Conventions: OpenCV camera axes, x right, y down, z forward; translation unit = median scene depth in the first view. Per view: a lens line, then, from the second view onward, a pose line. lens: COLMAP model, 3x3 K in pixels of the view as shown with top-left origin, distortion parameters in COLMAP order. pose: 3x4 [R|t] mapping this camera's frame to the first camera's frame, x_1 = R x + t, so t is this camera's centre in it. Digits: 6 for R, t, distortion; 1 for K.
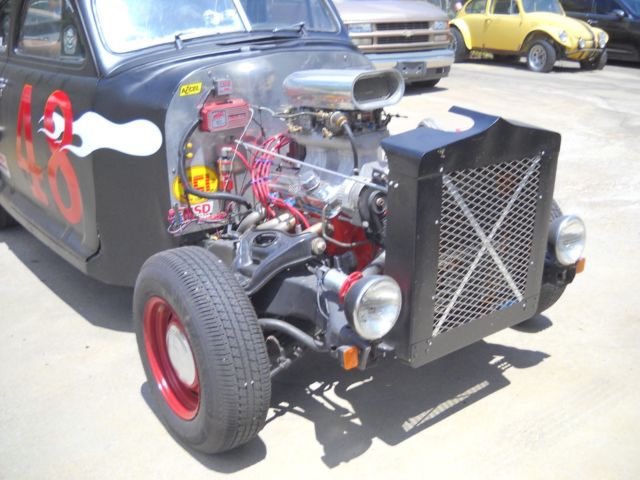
lens RADIAL K [[729.0, 0, 320.0], [0, 729.0, 240.0], [0, 0, 1]] dist [-0.270787, 0.263038]
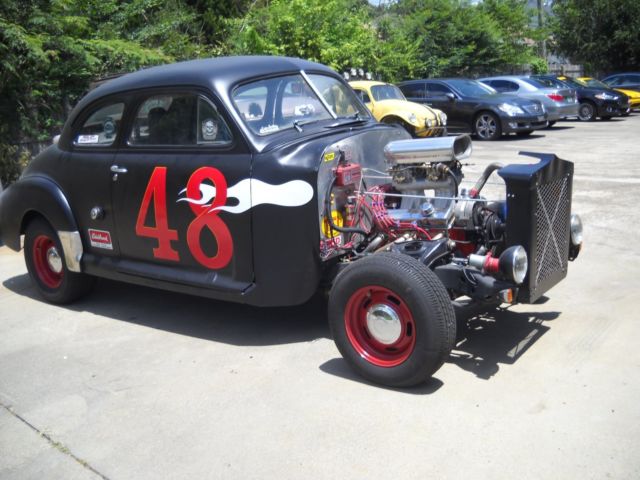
lens RADIAL K [[729.0, 0, 320.0], [0, 729.0, 240.0], [0, 0, 1]] dist [-0.270787, 0.263038]
pose [[0.959403, -0.101210, 0.263255, -0.580066], [0.135936, 0.983762, -0.117189, 0.121126], [-0.247120, 0.148217, 0.957582, -0.372292]]
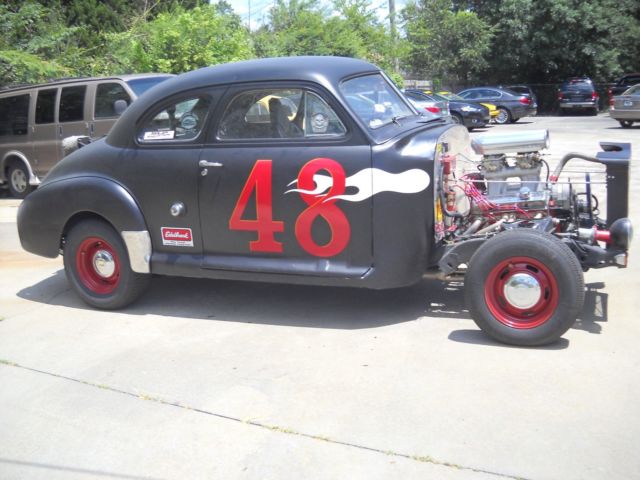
lens RADIAL K [[729.0, 0, 320.0], [0, 729.0, 240.0], [0, 0, 1]] dist [-0.270787, 0.263038]
pose [[0.861567, -0.129655, 0.490808, -1.177749], [0.204650, 0.973498, -0.102079, 0.096059], [-0.464565, 0.188392, 0.865267, -0.226085]]
